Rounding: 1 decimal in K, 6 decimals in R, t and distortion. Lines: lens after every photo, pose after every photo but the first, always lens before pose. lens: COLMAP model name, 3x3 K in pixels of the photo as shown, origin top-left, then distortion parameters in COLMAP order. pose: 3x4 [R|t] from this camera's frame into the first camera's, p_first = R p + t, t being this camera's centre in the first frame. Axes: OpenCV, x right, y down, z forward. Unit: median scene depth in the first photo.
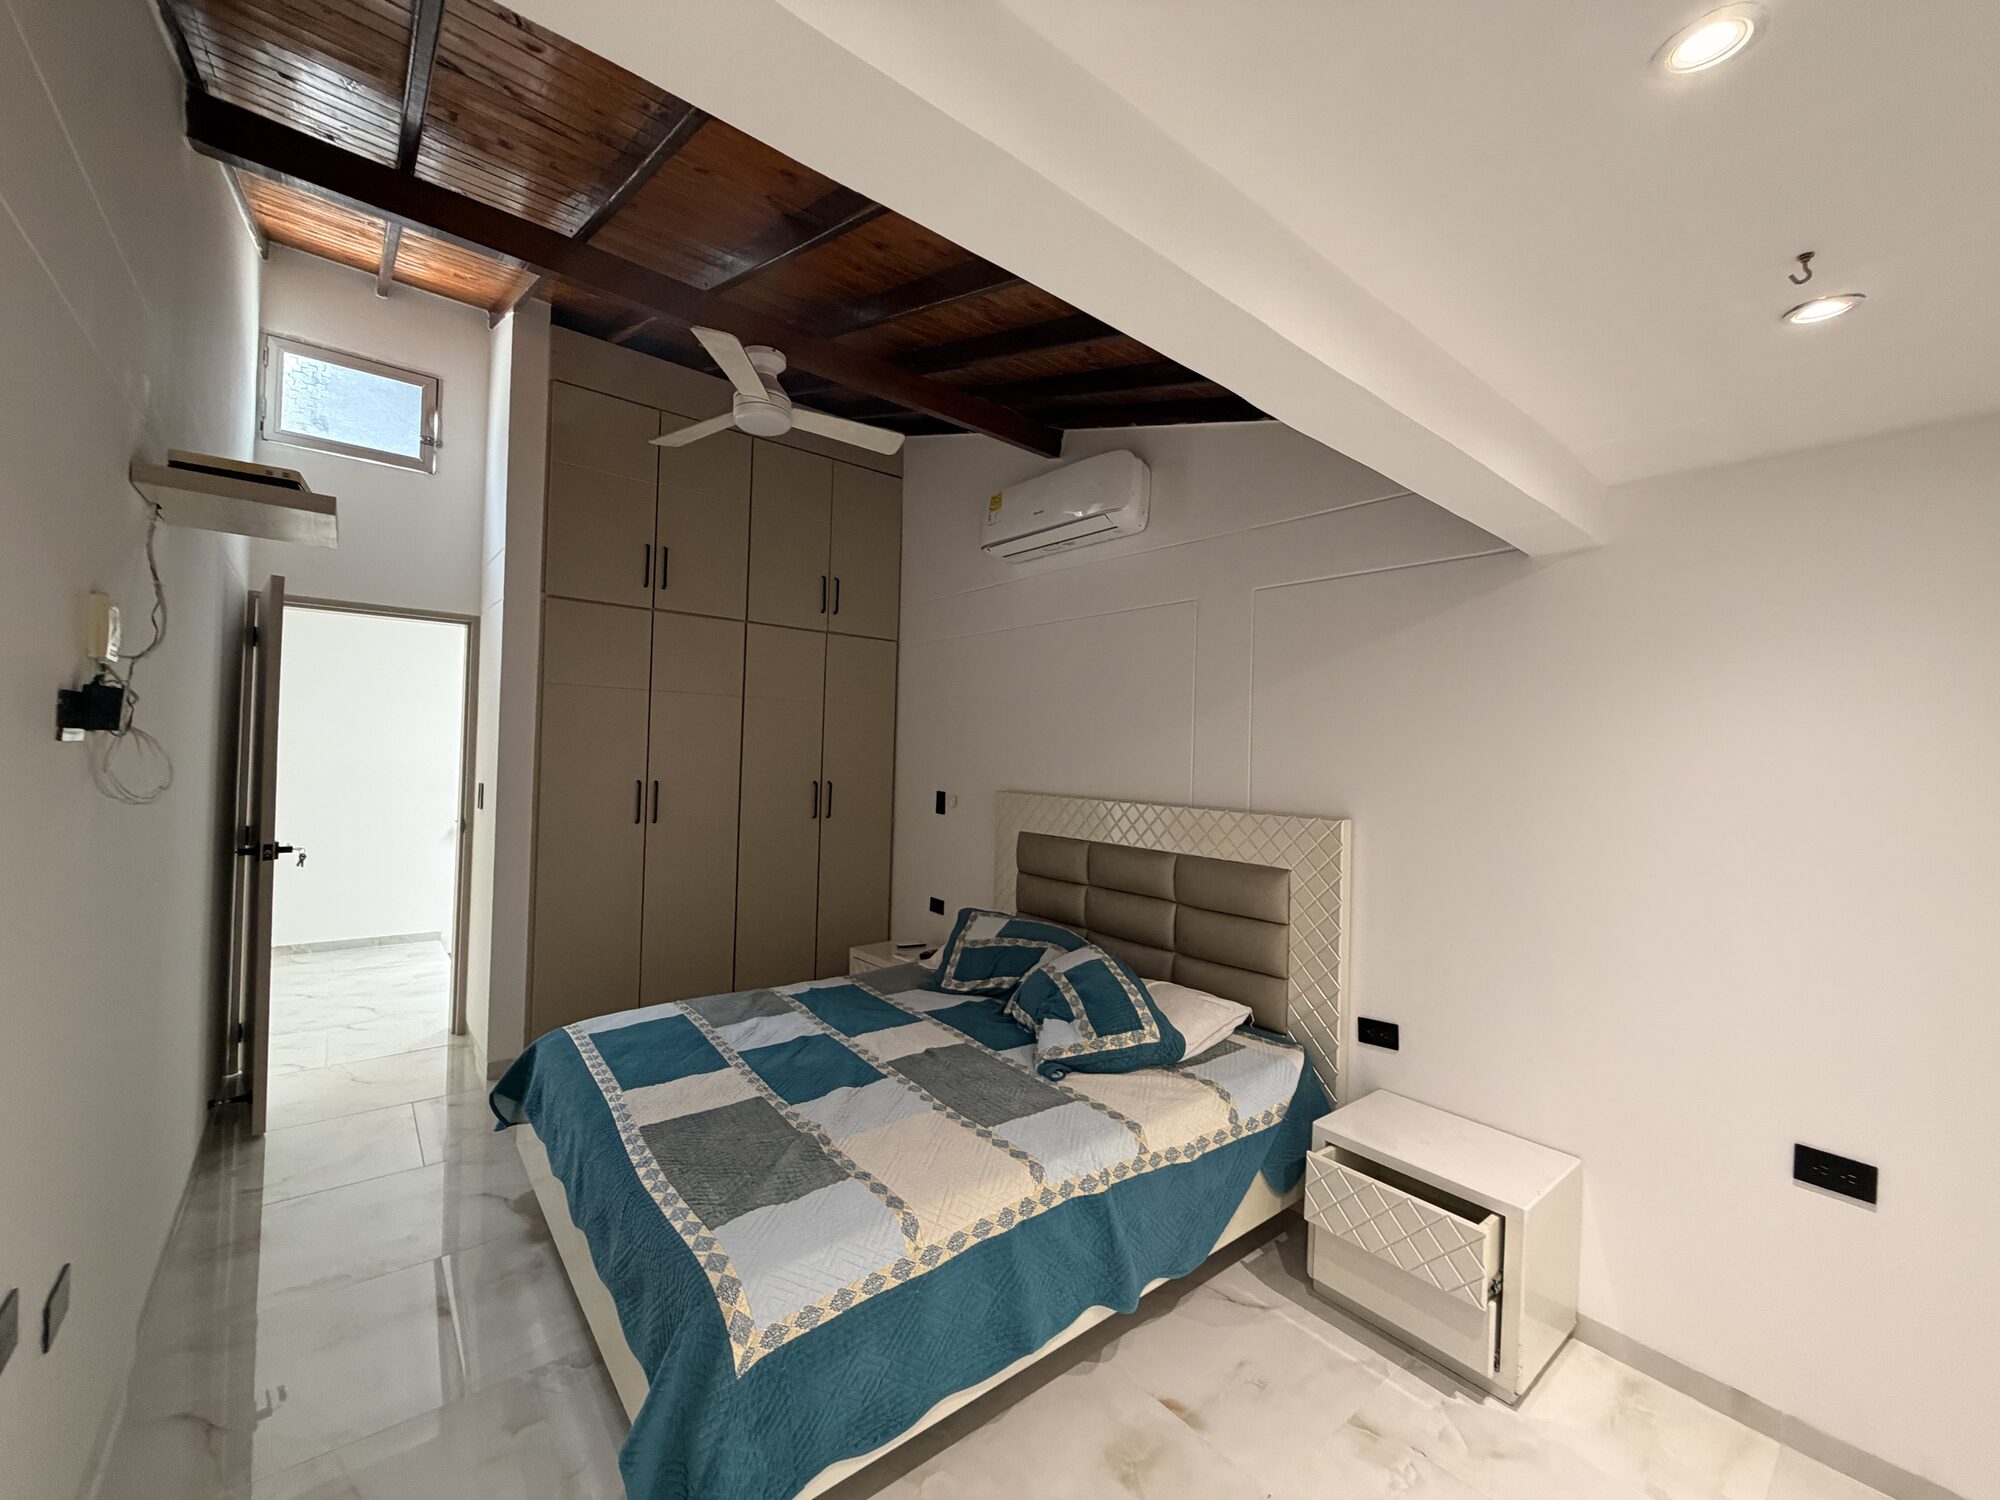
lens RADIAL K [[796.8, 0, 992.4], [0, 796.8, 746.4], [0, 0, 1]] dist [-0.001160, -0.000047]
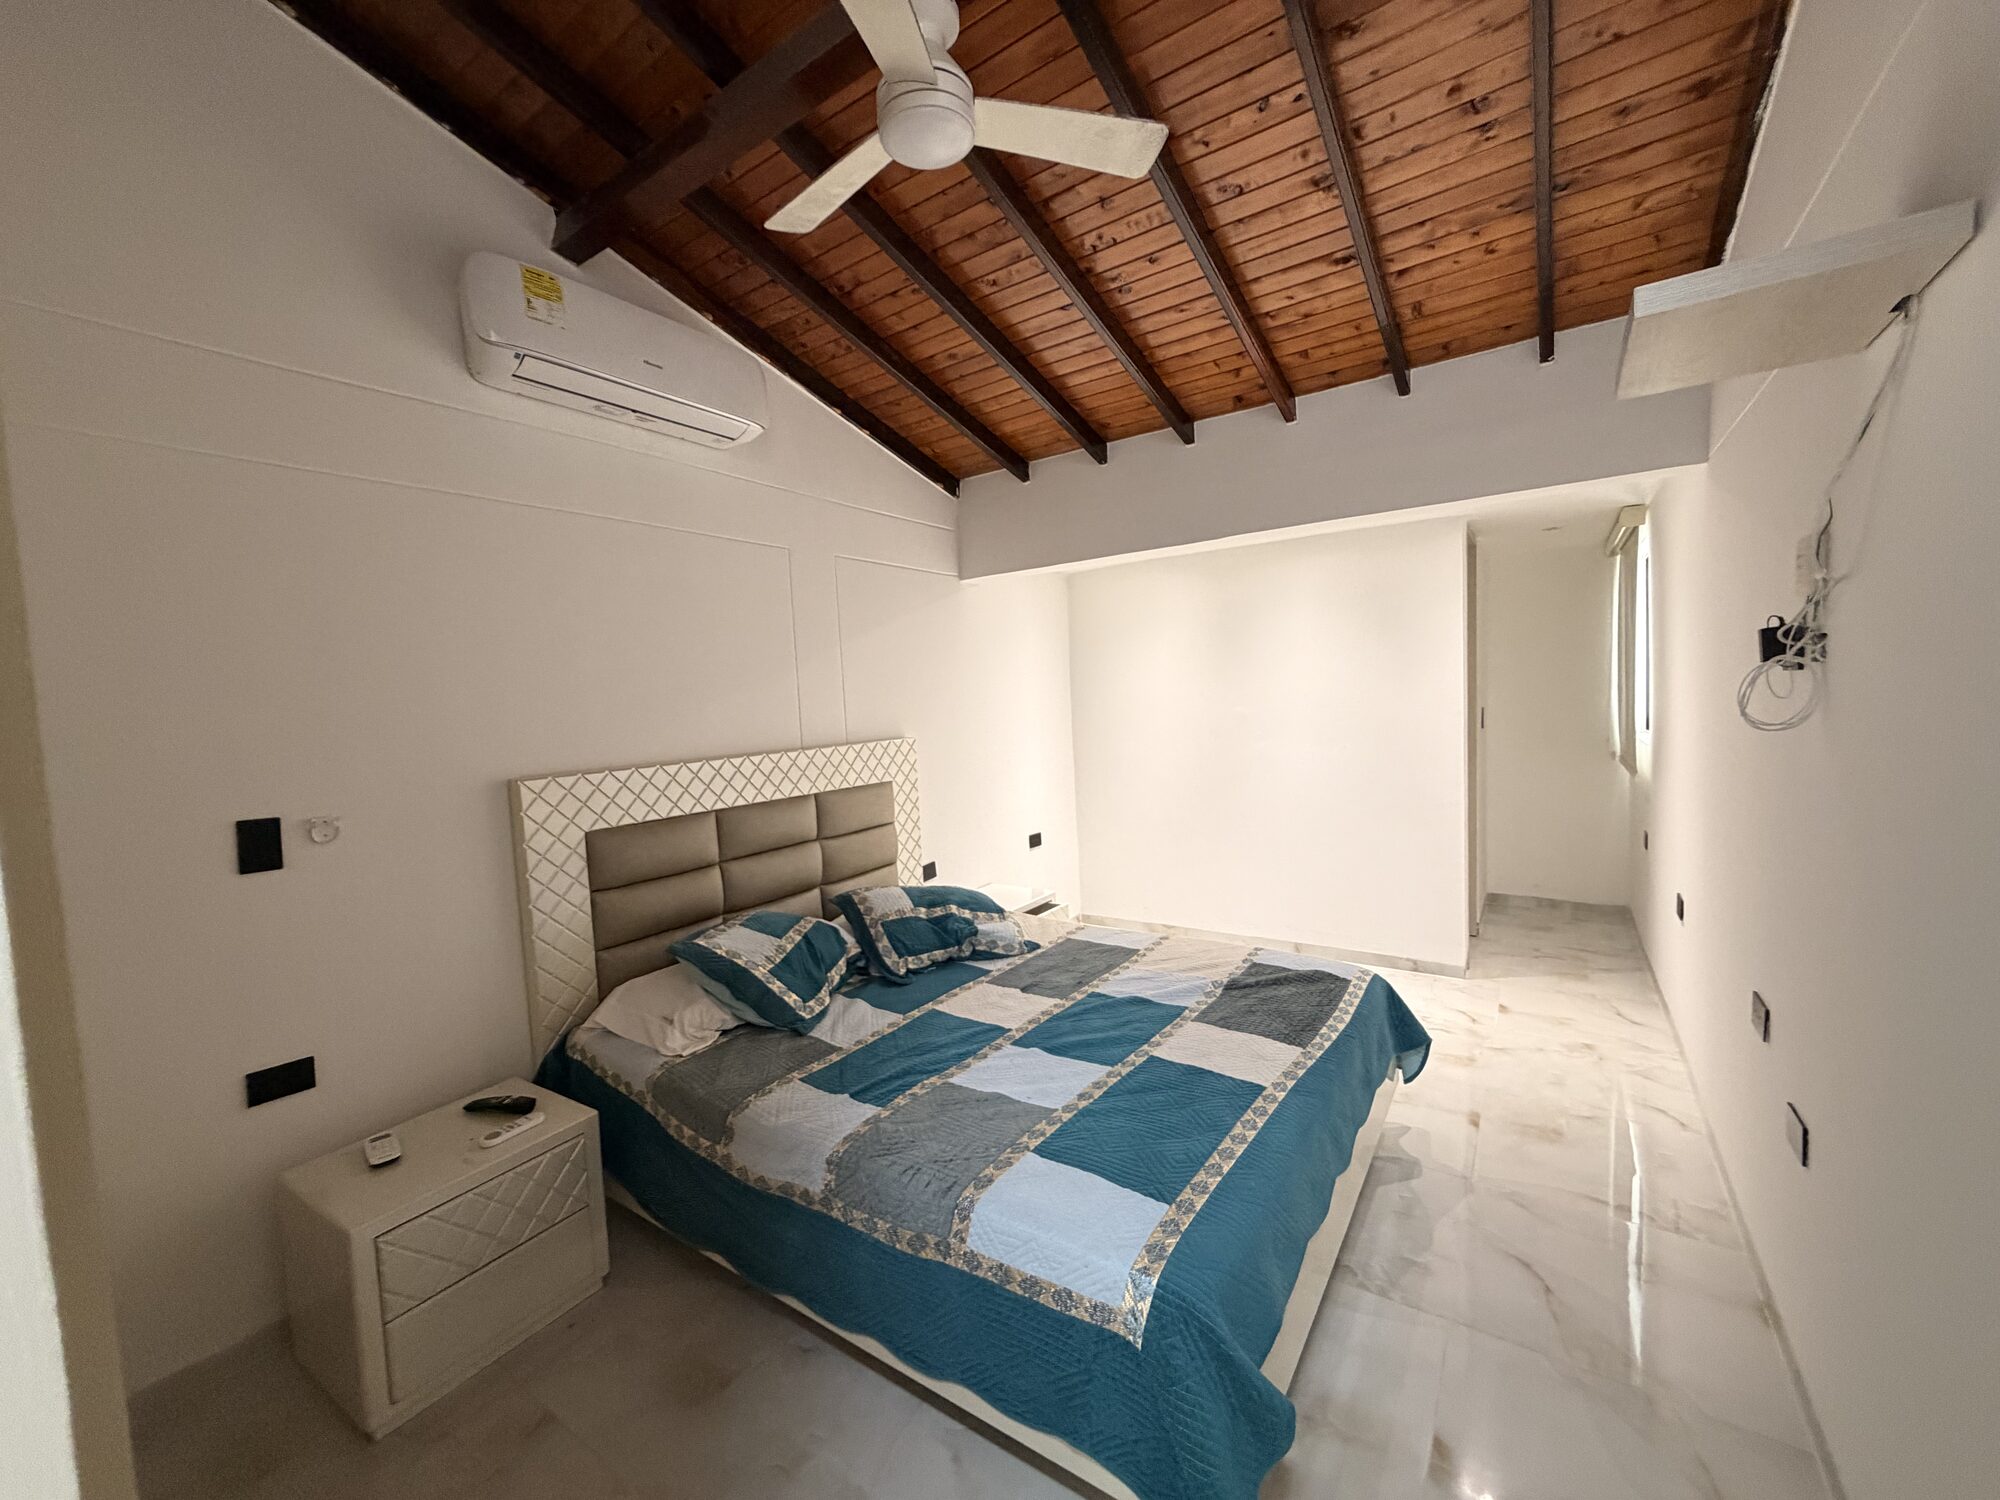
lens RADIAL K [[796.8, 0, 992.4], [0, 796.8, 746.4], [0, 0, 1]] dist [-0.001160, -0.000047]
pose [[-0.277935, -0.075611, 0.957620, -0.893785], [0.028722, 0.995798, 0.086961, -0.012599], [-0.960170, 0.051674, -0.274595, 1.139611]]
